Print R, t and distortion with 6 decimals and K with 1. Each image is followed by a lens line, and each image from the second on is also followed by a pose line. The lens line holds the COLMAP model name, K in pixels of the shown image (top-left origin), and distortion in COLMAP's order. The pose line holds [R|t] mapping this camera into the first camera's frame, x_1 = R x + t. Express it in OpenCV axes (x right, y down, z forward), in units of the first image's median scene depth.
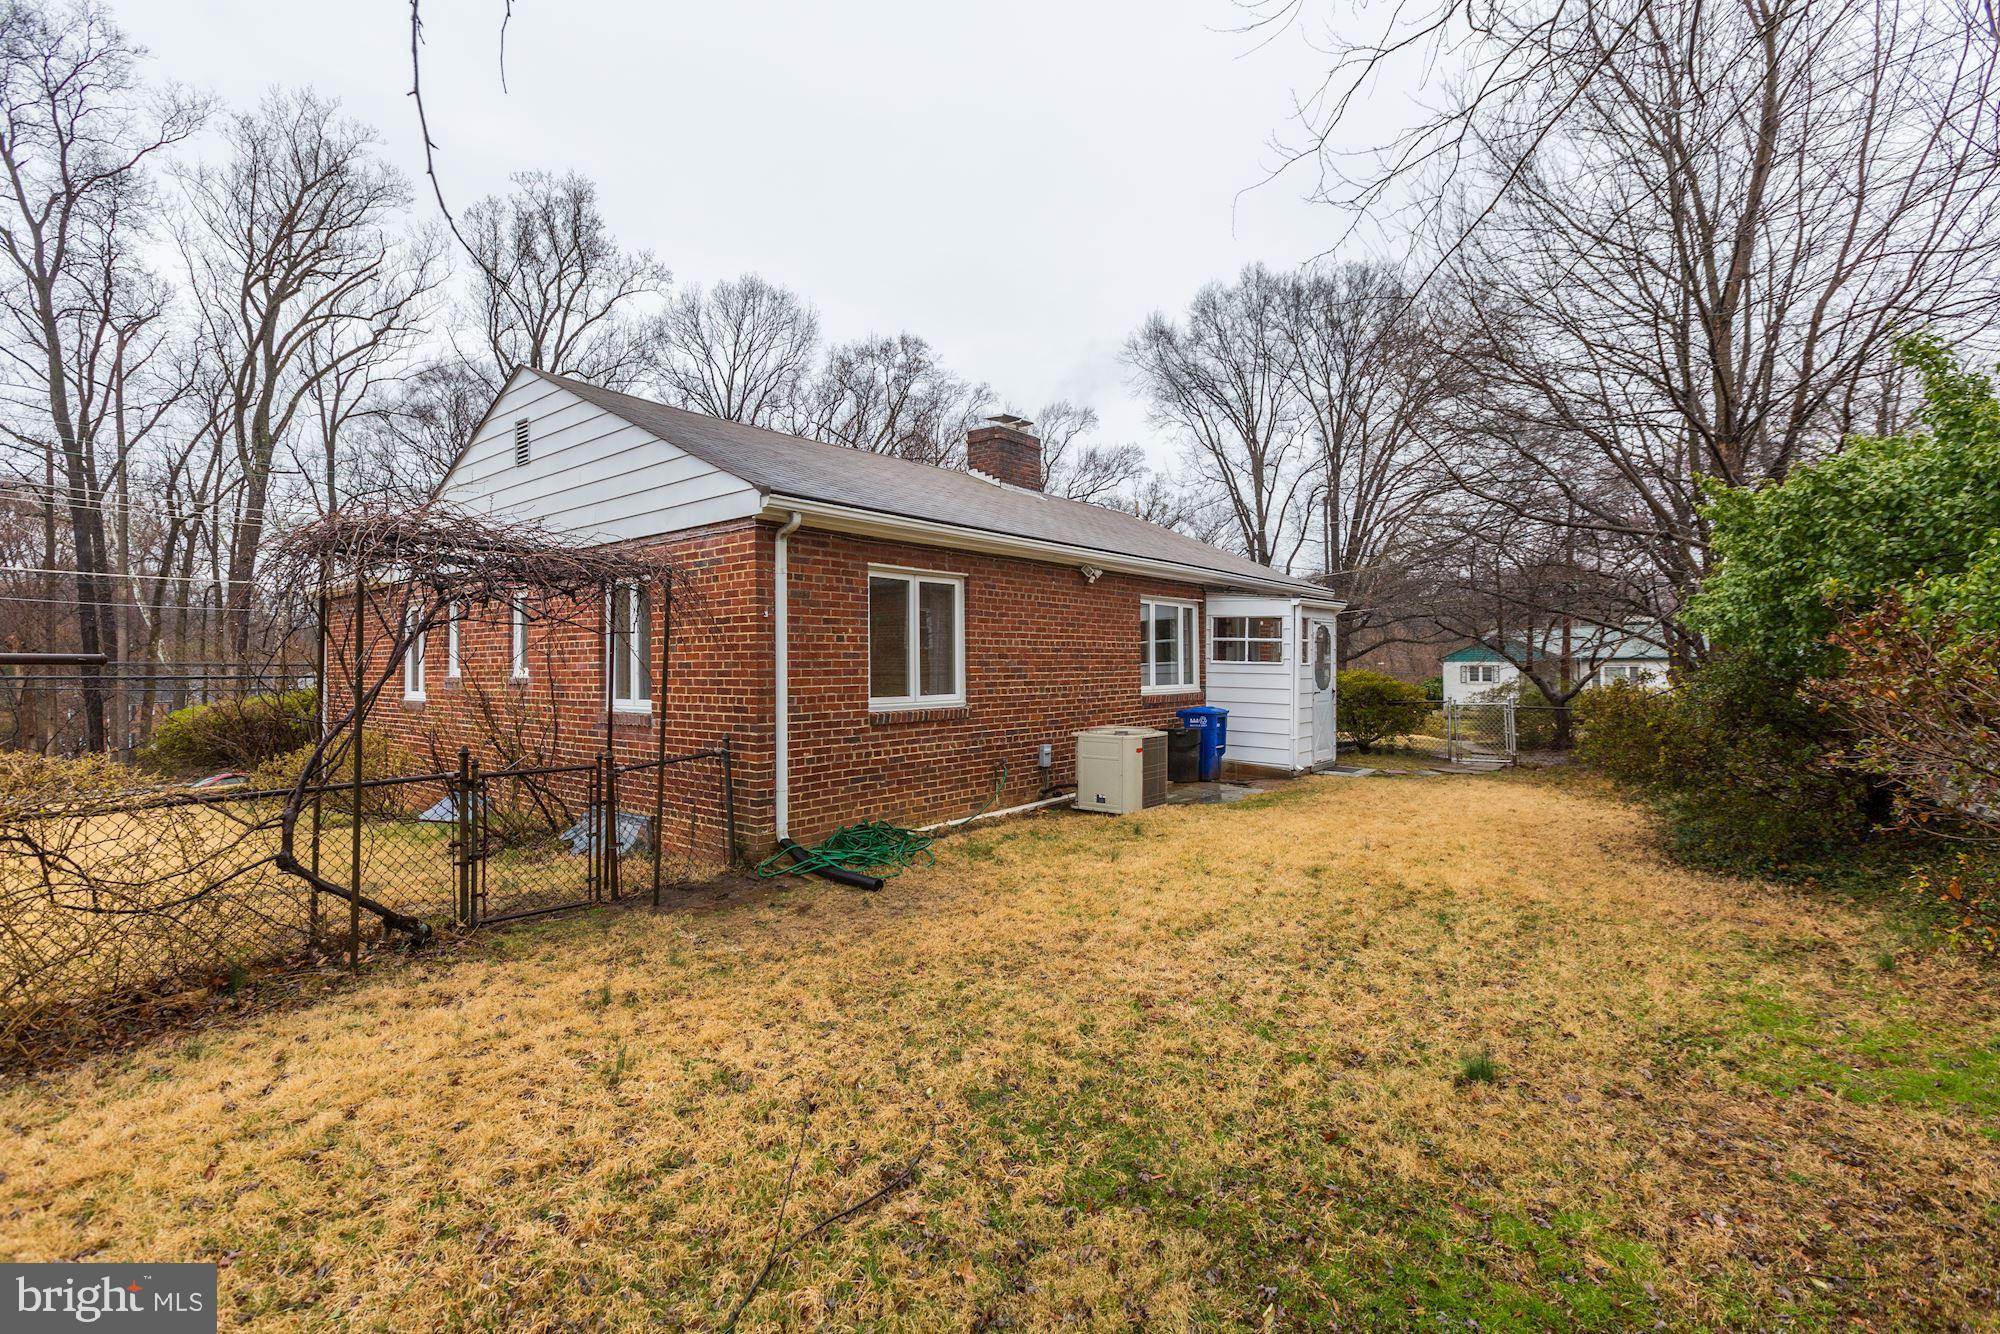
lens RADIAL K [[884.4, 0, 989.0], [0, 884.4, 661.8], [0, 0, 1]] dist [0.000500, -0.000651]
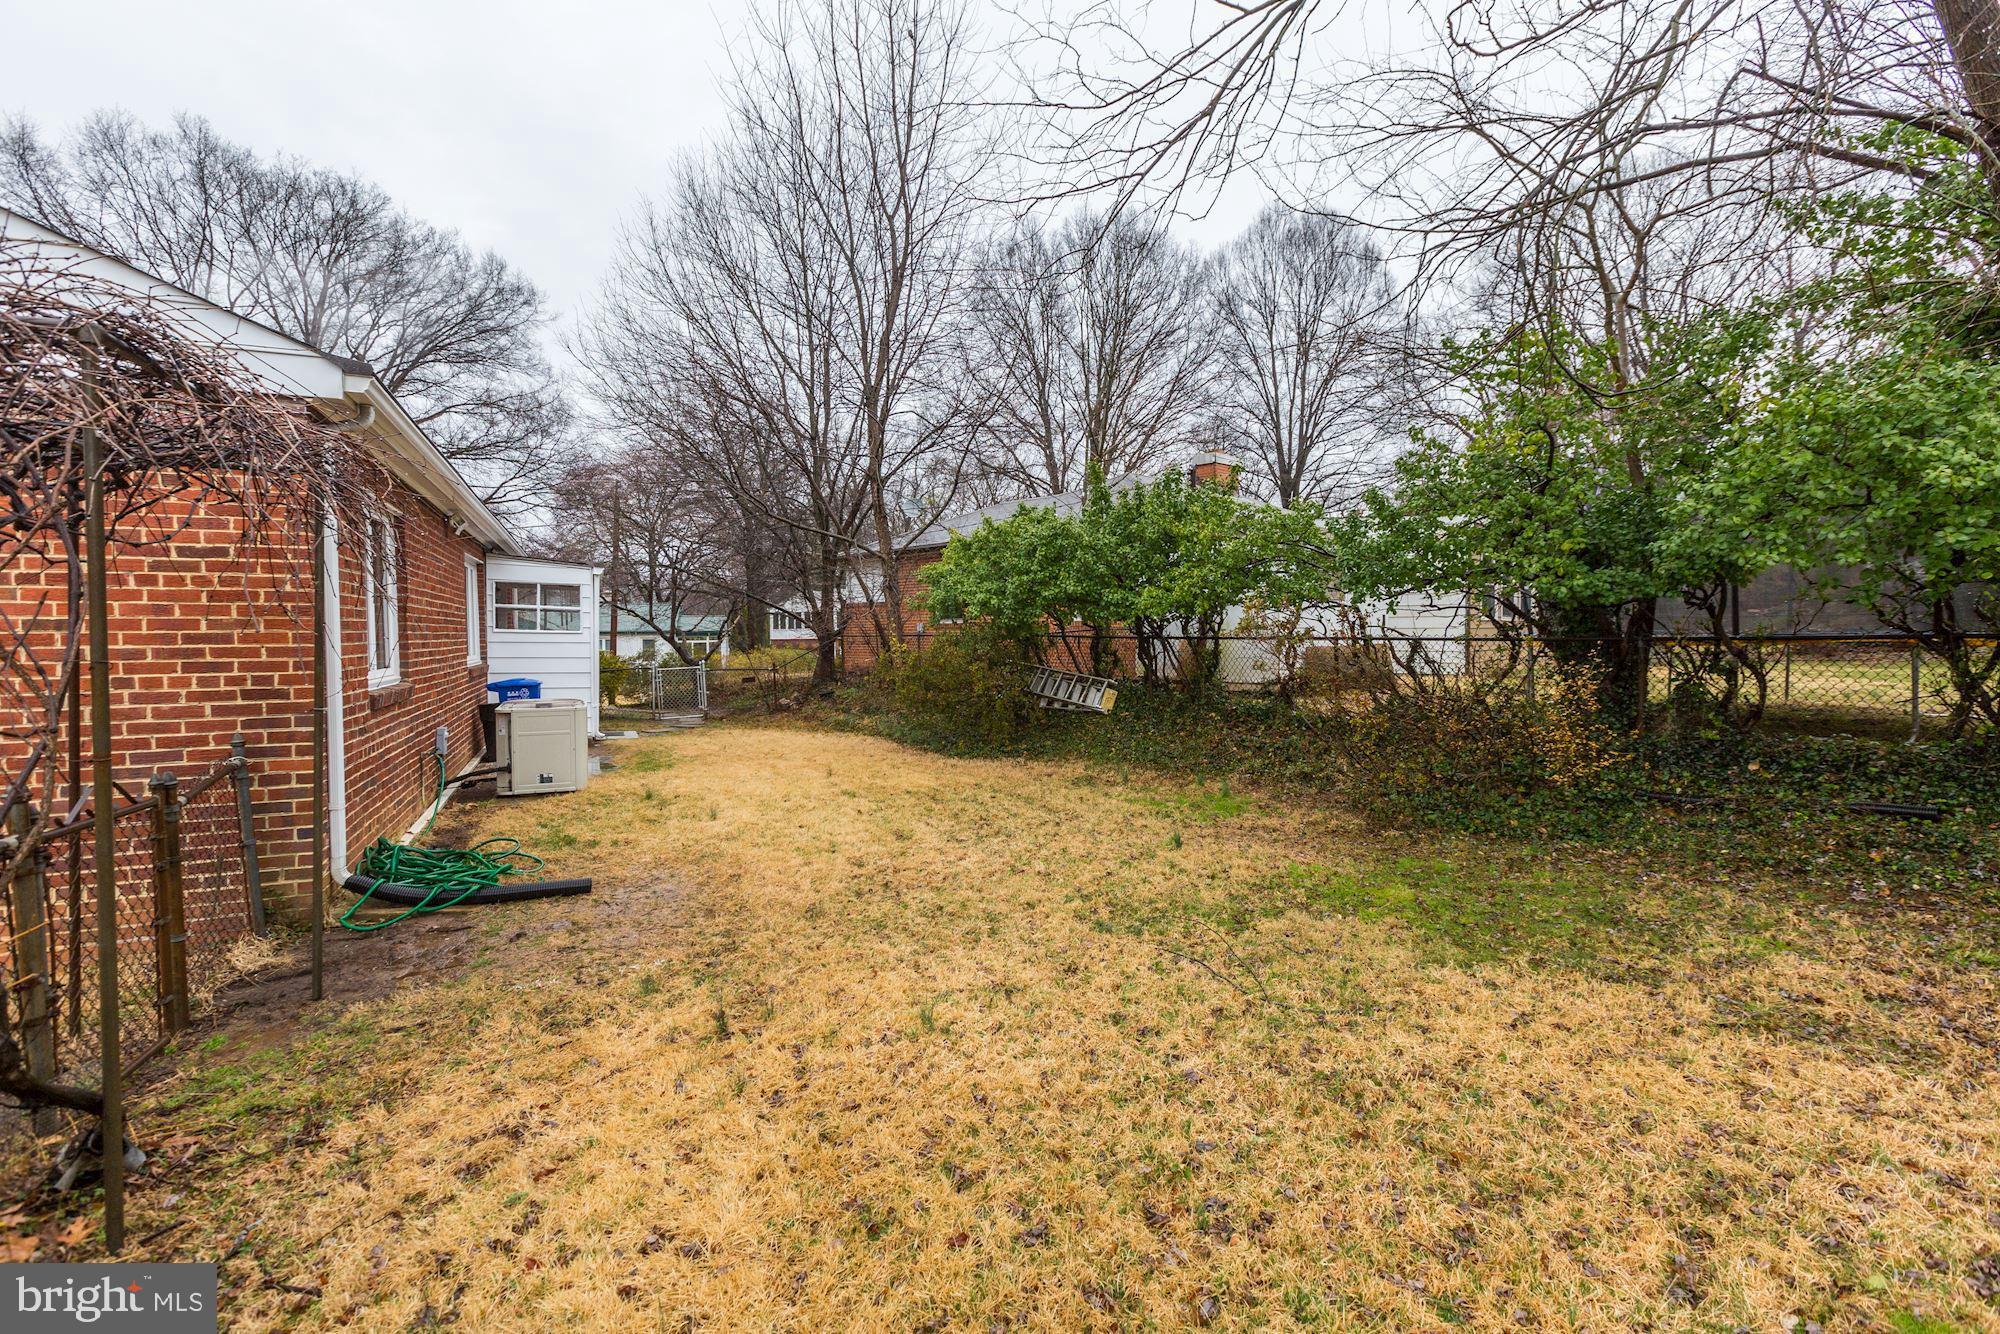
lens RADIAL K [[884.4, 0, 989.0], [0, 884.4, 661.8], [0, 0, 1]] dist [0.000500, -0.000651]
pose [[0.451702, -0.026361, 0.891779, -0.342153], [0.000805, 0.999575, 0.029140, 0.006652], [-0.892169, -0.012445, 0.451531, 0.134325]]
